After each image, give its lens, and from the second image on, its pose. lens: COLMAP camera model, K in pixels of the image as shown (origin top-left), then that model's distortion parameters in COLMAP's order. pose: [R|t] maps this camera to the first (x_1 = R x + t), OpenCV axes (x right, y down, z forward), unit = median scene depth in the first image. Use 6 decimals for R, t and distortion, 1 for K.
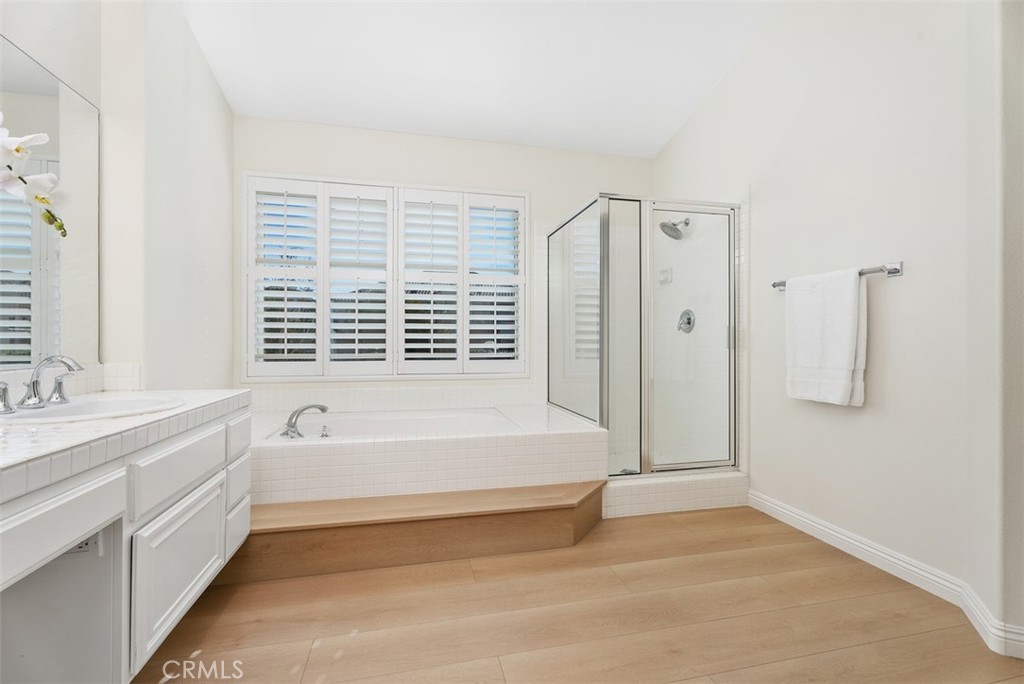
lens RADIAL K [[455.9, 0, 512.0], [0, 455.9, 337.8], [0, 0, 1]] dist [0.000172, 0.000273]
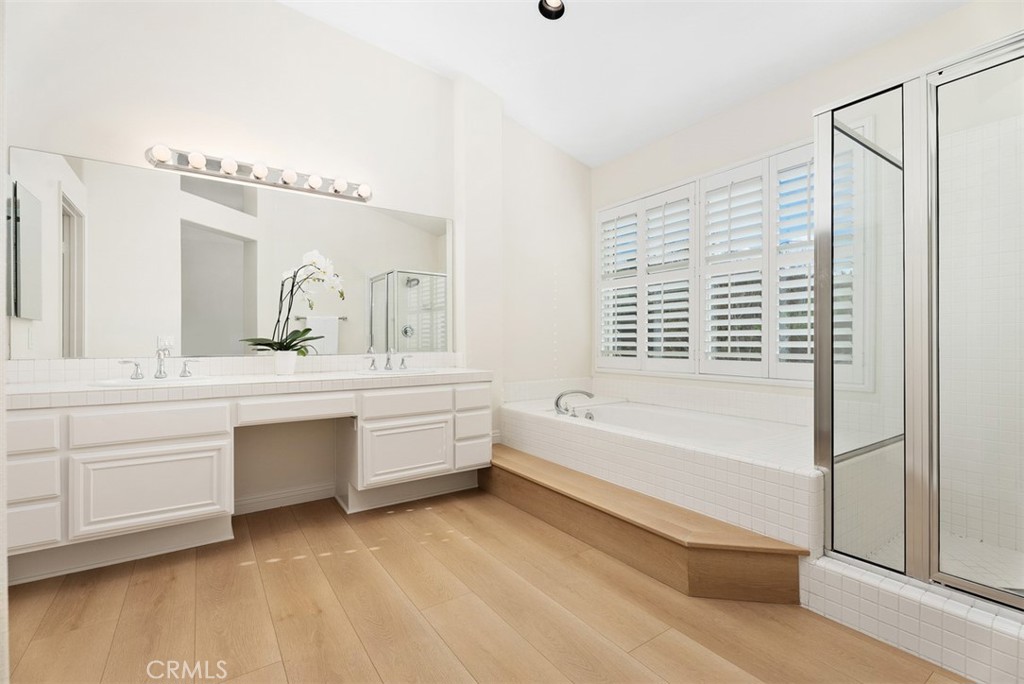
lens RADIAL K [[455.9, 0, 512.0], [0, 455.9, 337.8], [0, 0, 1]] dist [0.000172, 0.000273]
pose [[0.356879, -0.010826, -0.934088, 0.671497], [0.011062, 0.999912, -0.007363, 0.009266], [0.934085, -0.007705, 0.356967, 0.378158]]
